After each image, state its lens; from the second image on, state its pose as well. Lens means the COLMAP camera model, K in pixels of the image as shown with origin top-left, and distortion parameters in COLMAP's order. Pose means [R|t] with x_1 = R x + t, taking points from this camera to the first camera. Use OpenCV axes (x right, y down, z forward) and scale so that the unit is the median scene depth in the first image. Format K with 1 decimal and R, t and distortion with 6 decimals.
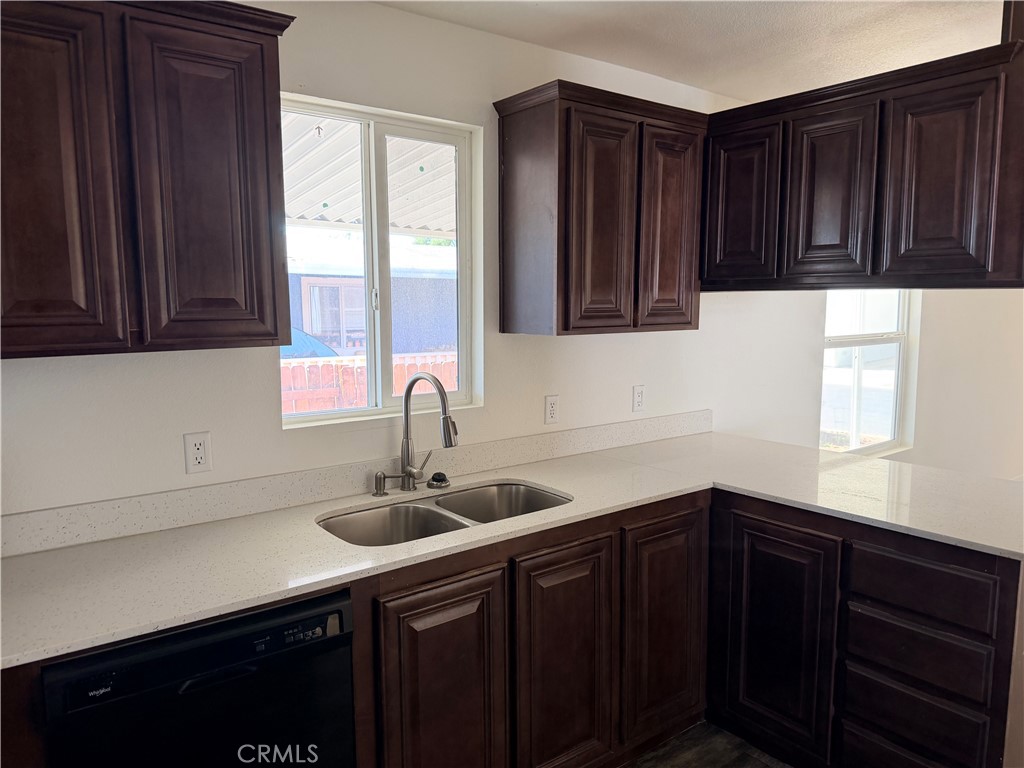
lens RADIAL K [[721.7, 0, 503.1], [0, 721.7, 395.2], [0, 0, 1]] dist [0.046002, -0.065511]
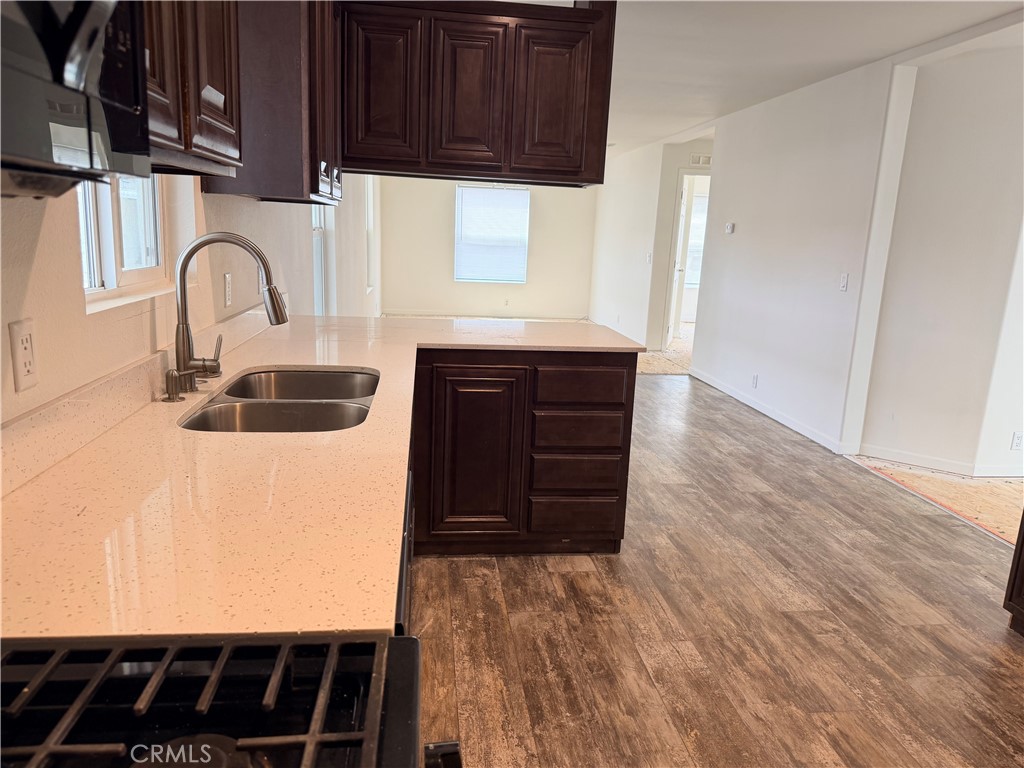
lens RADIAL K [[721.7, 0, 511.7], [0, 721.7, 381.0], [0, 0, 1]] dist [0.046002, -0.065511]
pose [[0.504279, -0.153112, 0.849858, -0.685304], [0.058659, 0.987956, 0.143185, 0.031220], [-0.861546, -0.022354, 0.507187, 0.340614]]
